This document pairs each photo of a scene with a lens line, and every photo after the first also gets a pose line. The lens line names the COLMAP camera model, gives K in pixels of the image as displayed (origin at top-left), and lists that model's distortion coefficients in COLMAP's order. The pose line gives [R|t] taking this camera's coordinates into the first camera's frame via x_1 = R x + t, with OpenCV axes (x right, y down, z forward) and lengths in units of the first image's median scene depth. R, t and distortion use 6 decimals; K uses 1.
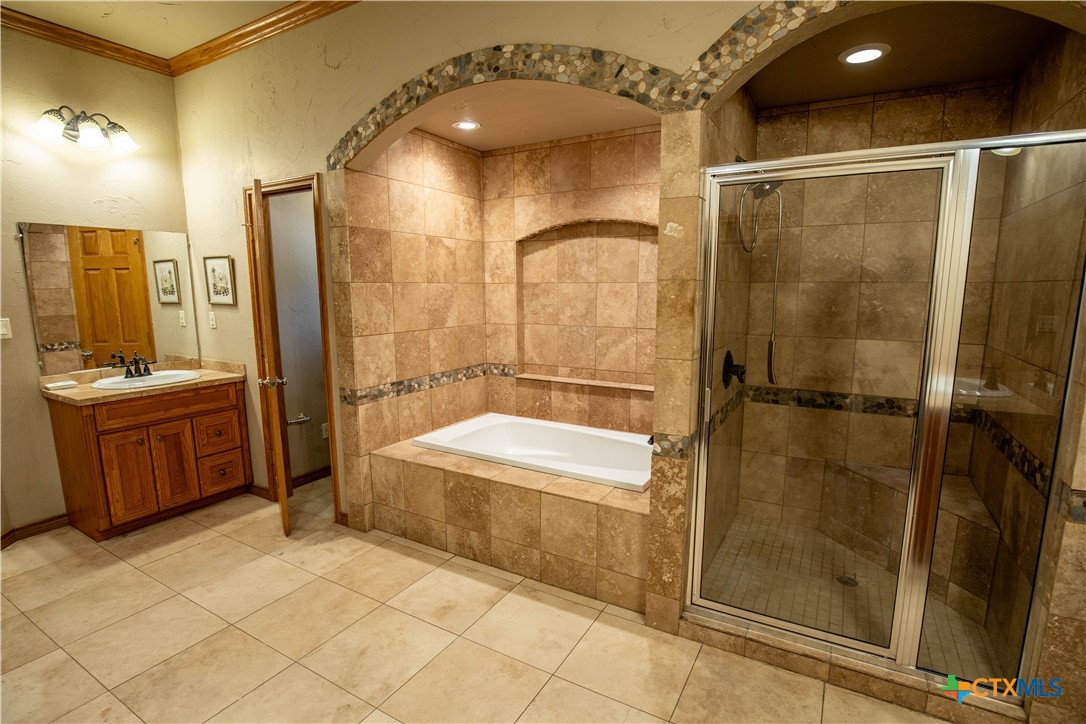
lens RADIAL K [[508.3, 0, 539.1], [0, 508.3, 365.8], [0, 0, 1]] dist [-0.035262, 0.007351]
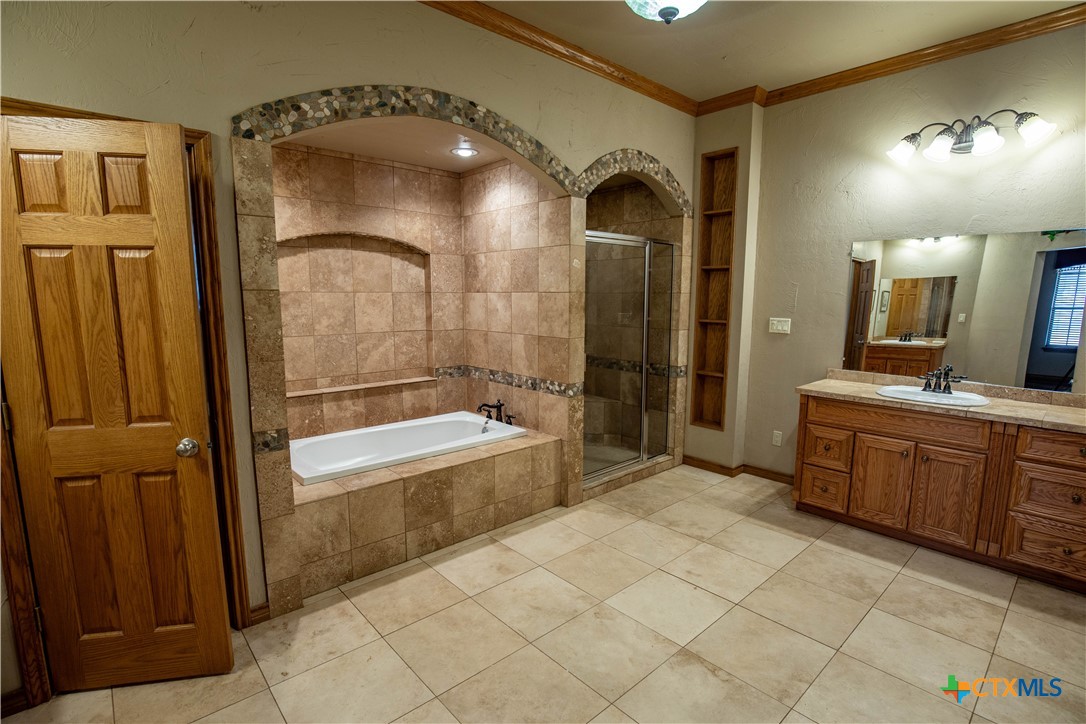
lens RADIAL K [[508.3, 0, 534.8], [0, 508.3, 364.7], [0, 0, 1]] dist [-0.035262, 0.007351]
pose [[0.337270, -0.125442, 0.933013, -1.009550], [0.143204, 0.986385, 0.080851, -0.060353], [-0.930452, 0.106343, 0.350642, 0.388557]]
